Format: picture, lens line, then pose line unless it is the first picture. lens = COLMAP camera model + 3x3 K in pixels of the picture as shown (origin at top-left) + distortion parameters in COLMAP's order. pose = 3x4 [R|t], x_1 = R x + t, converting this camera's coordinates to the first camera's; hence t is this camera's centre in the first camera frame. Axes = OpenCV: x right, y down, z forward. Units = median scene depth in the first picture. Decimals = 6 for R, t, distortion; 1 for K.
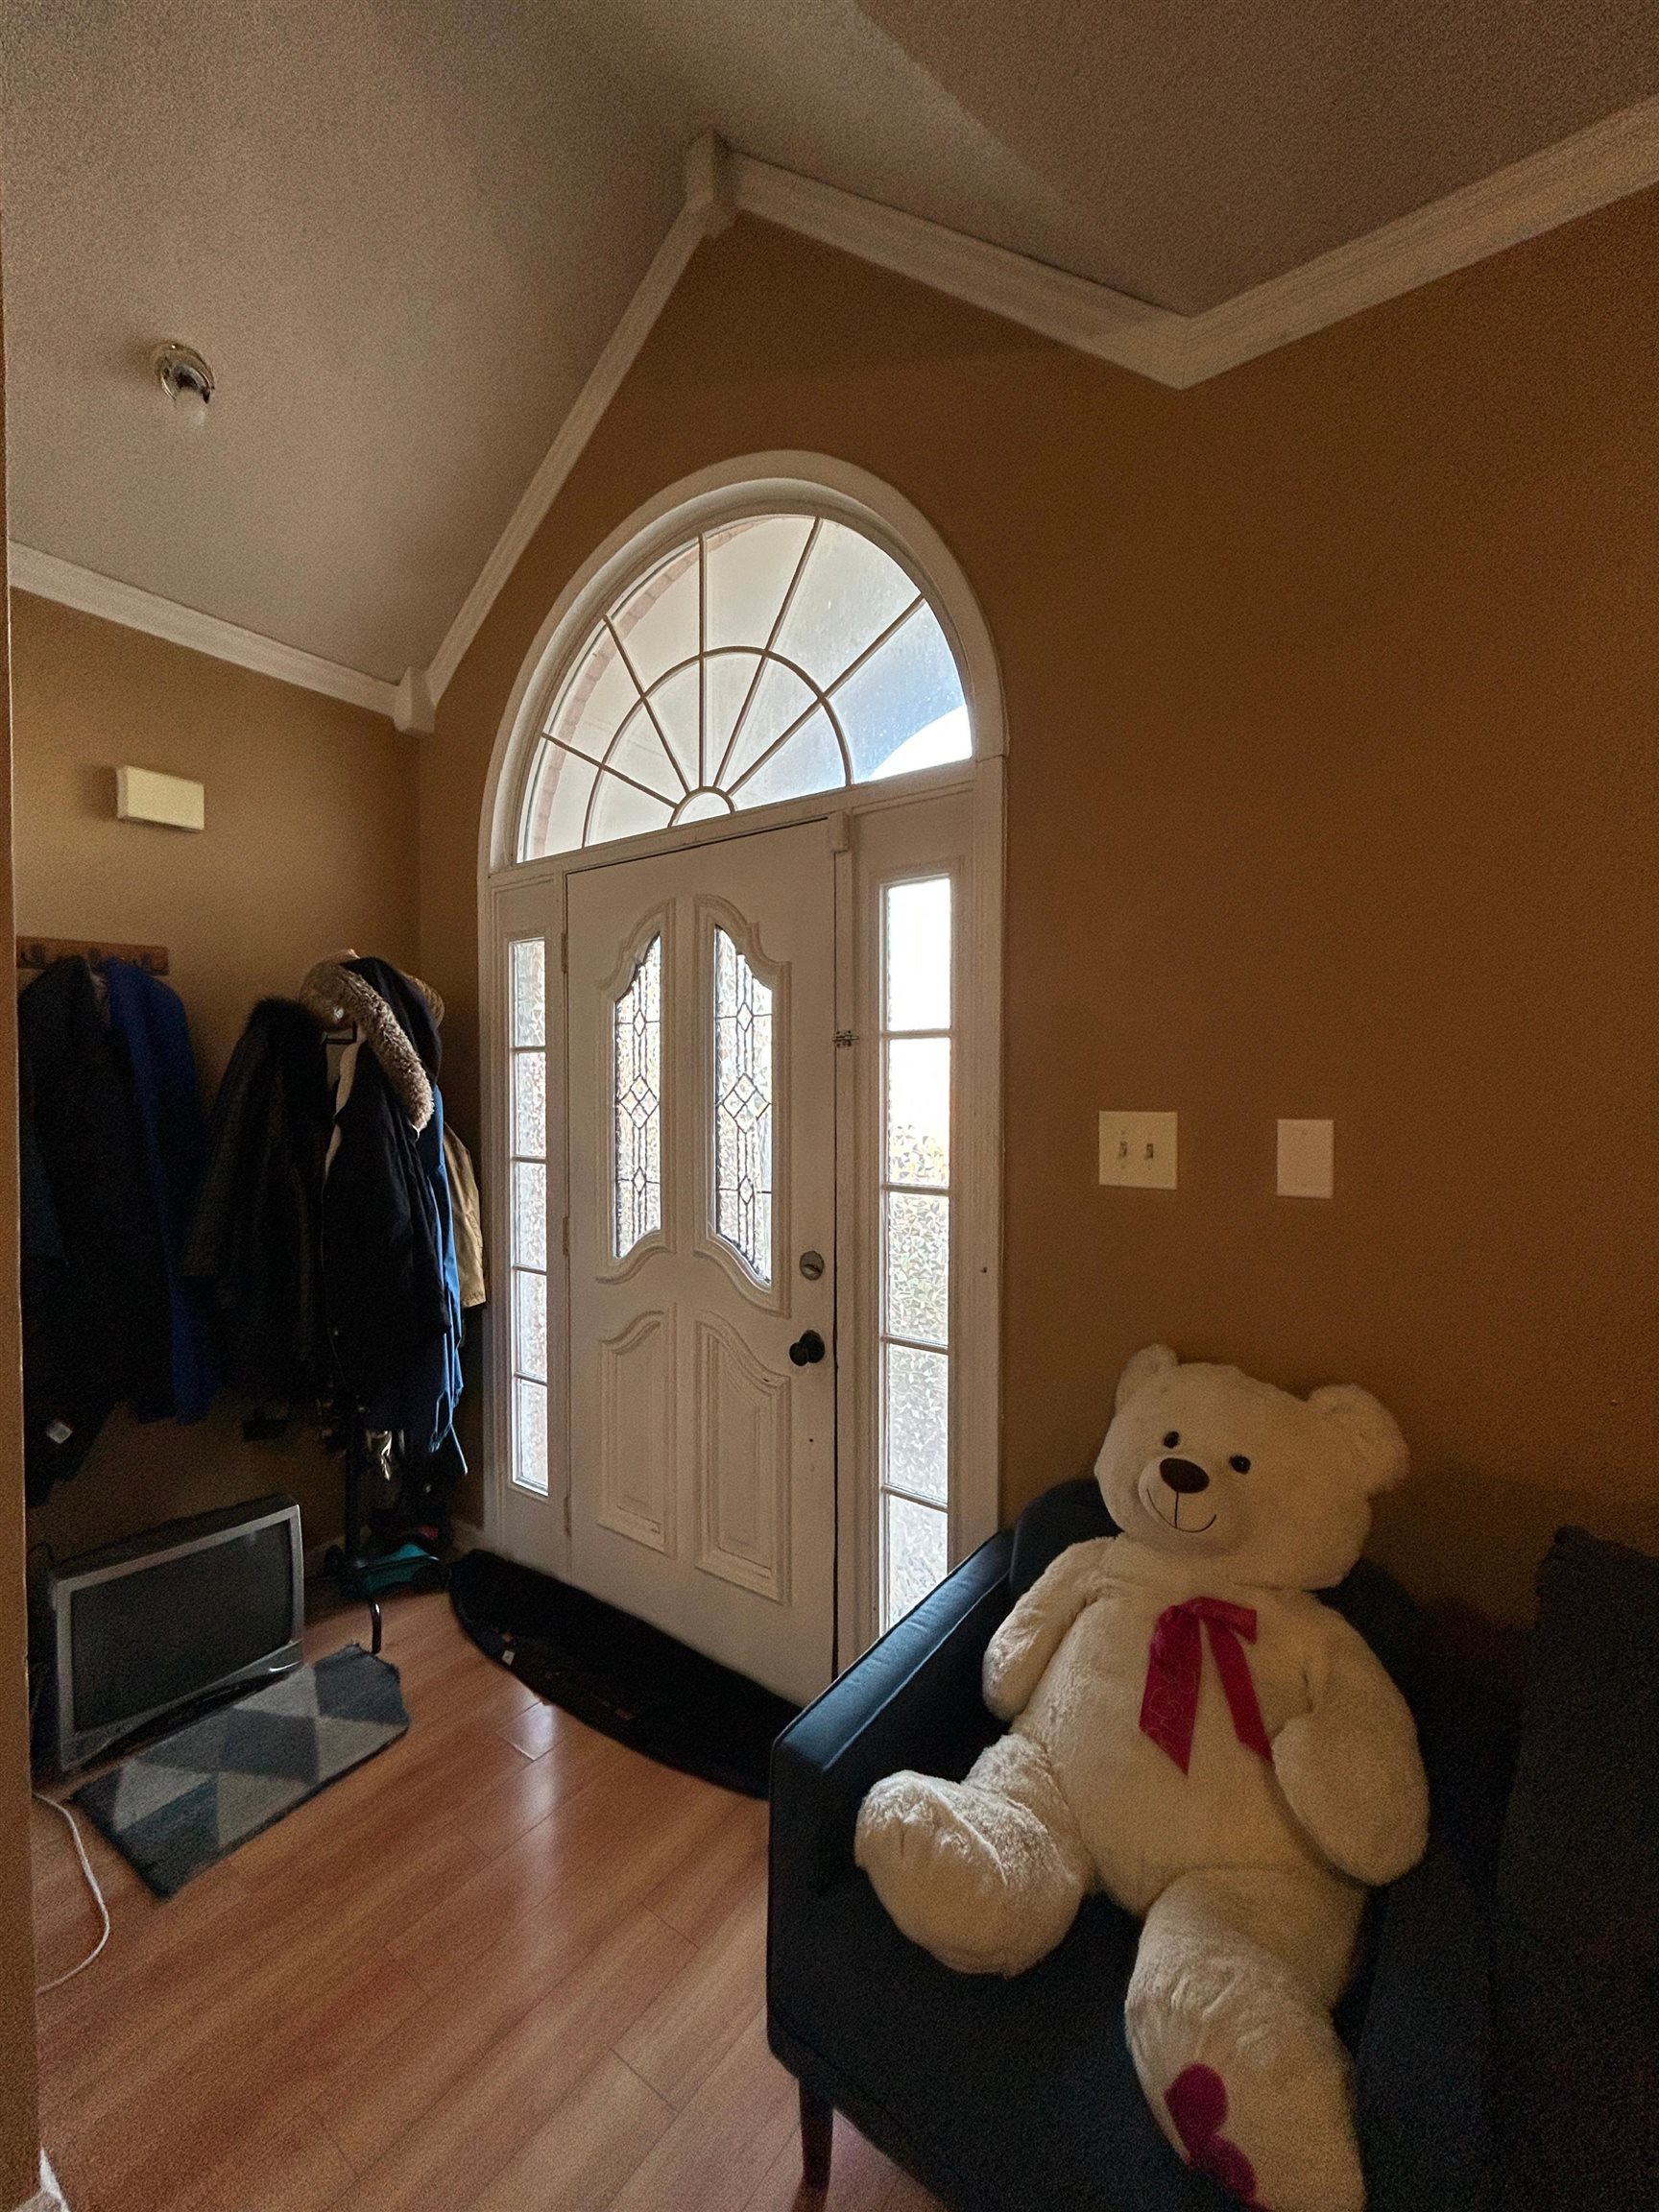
lens RADIAL K [[889.5, 0, 831.4], [0, 889.5, 1100.7], [0, 0, 1]] dist [-0.001115, 0.001160]
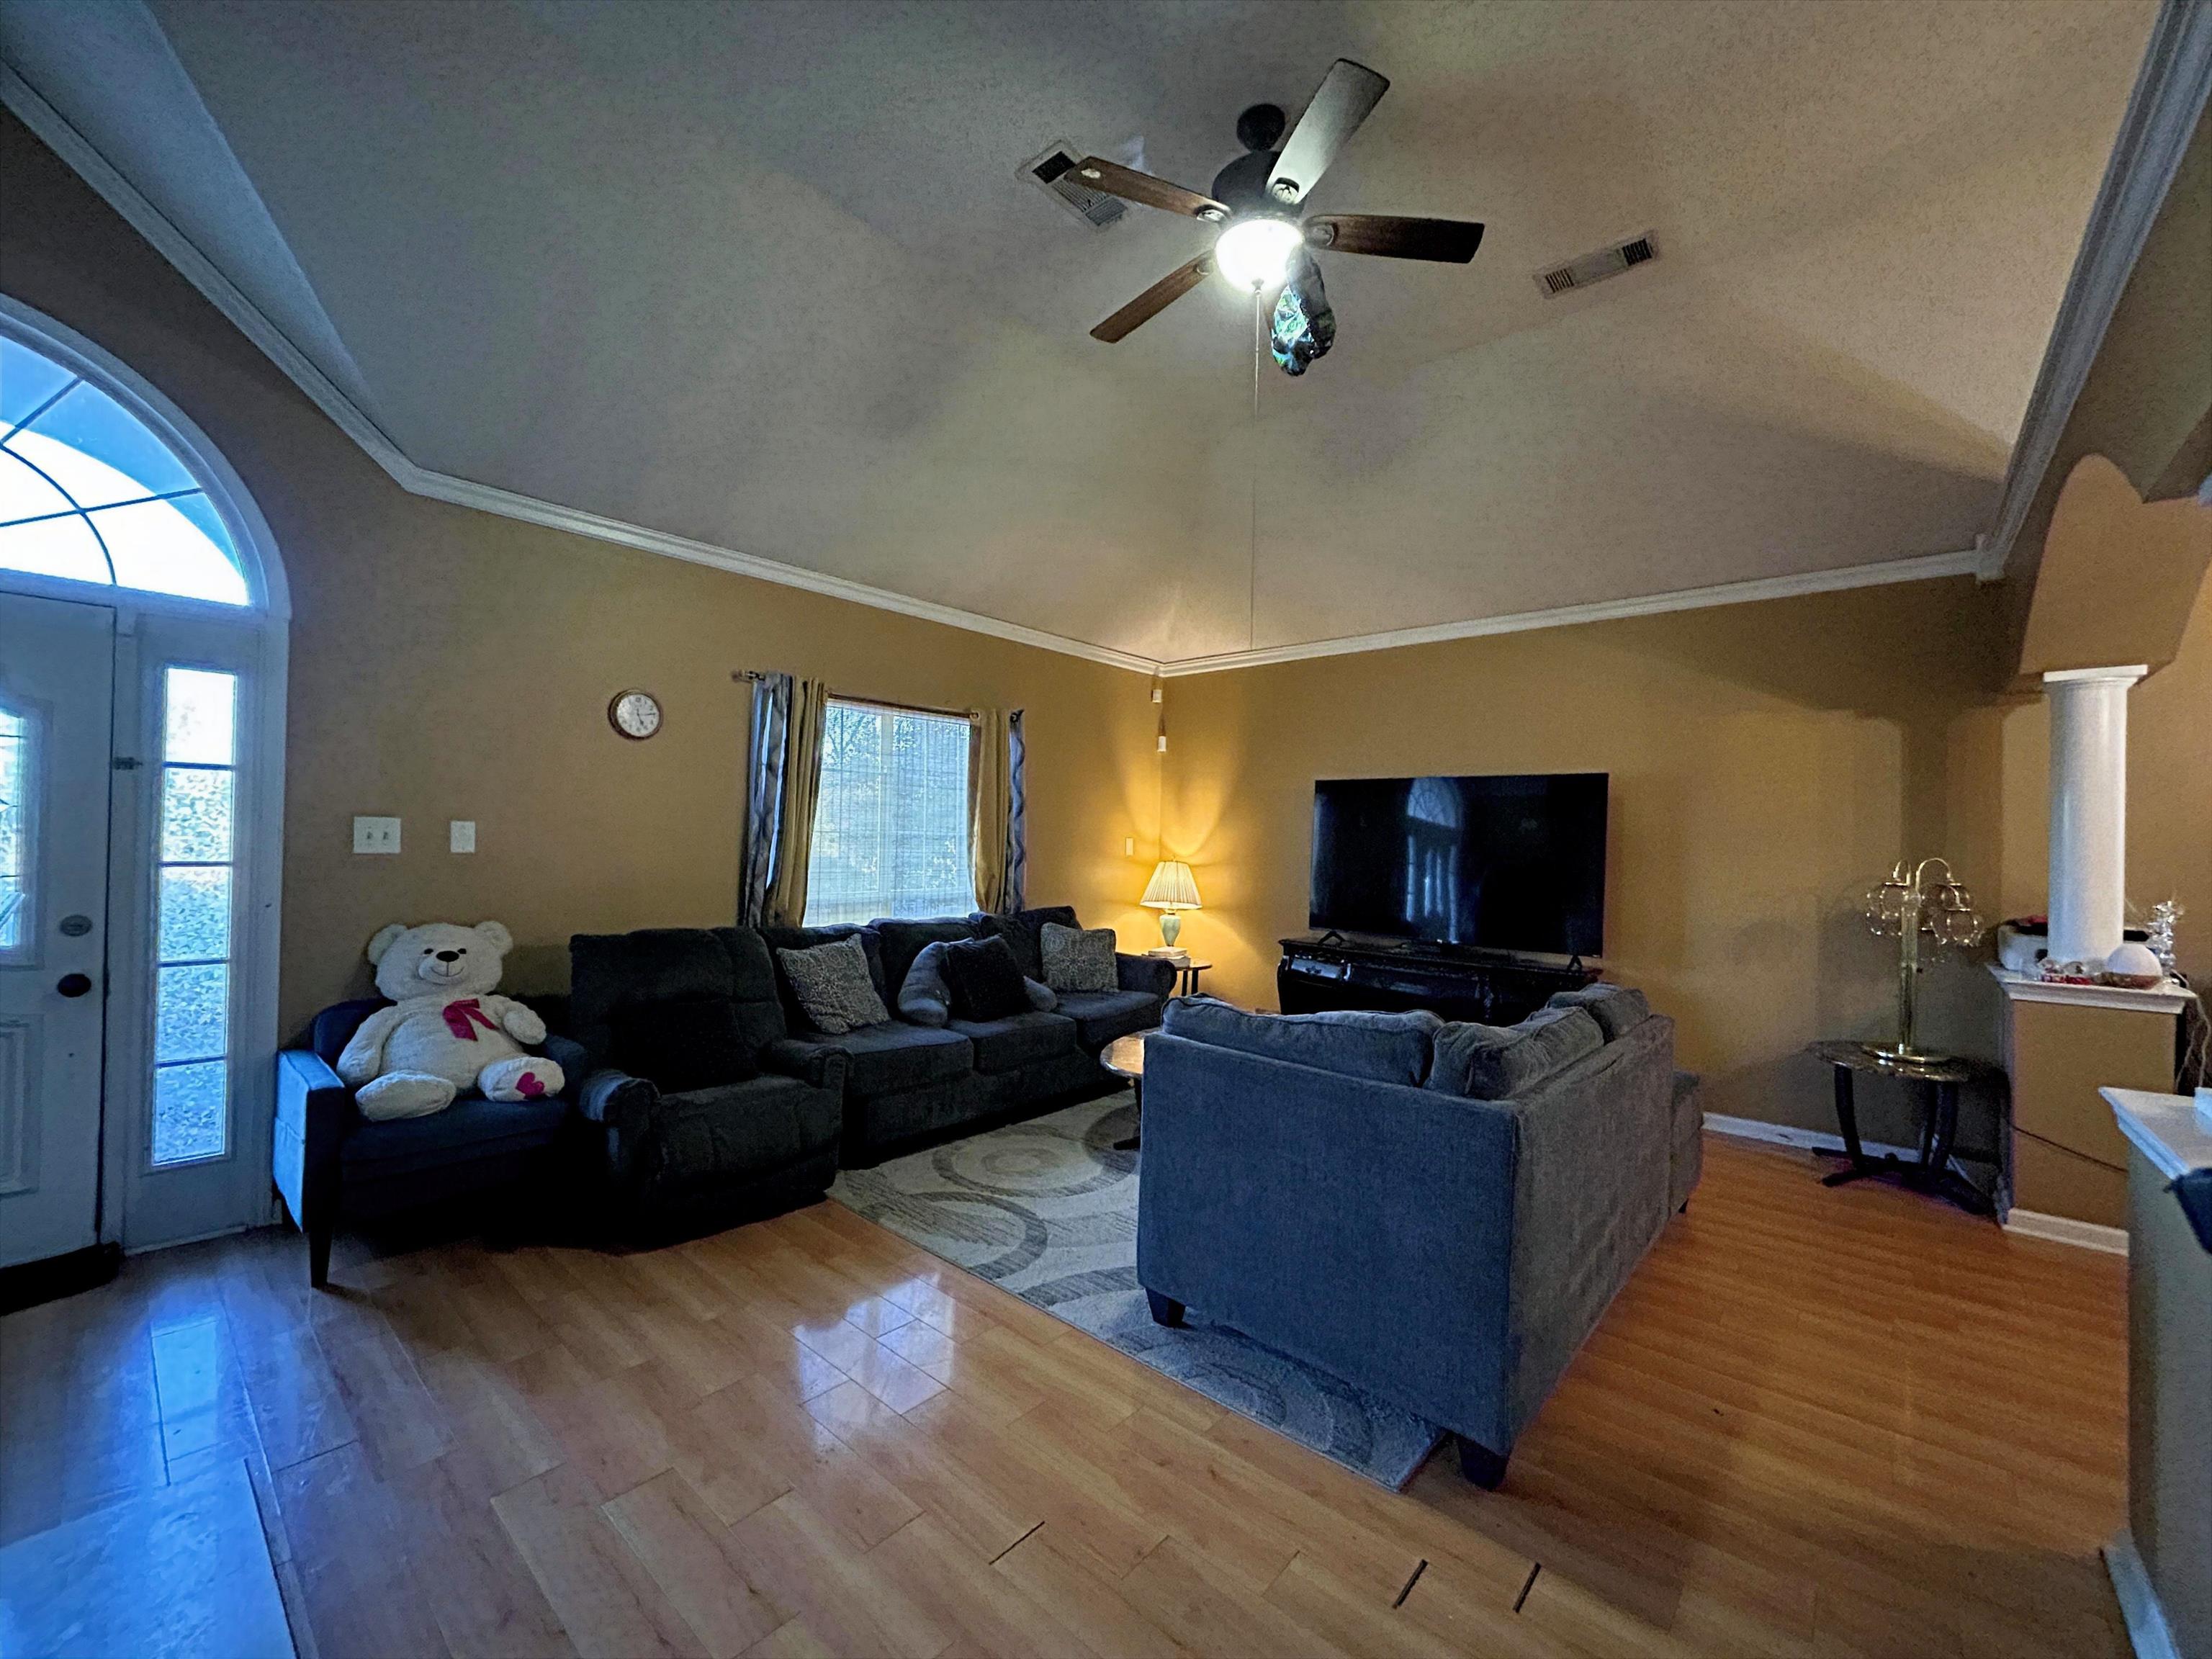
lens RADIAL K [[889.5, 0, 1099.9], [0, 889.5, 832.2], [0, 0, 1]] dist [-0.001115, 0.001160]
pose [[0.097435, 0.013559, 0.995150, -1.237951], [0.000271, 0.999907, -0.013650, 0.060916], [-0.995242, 0.001600, 0.097422, -0.703546]]
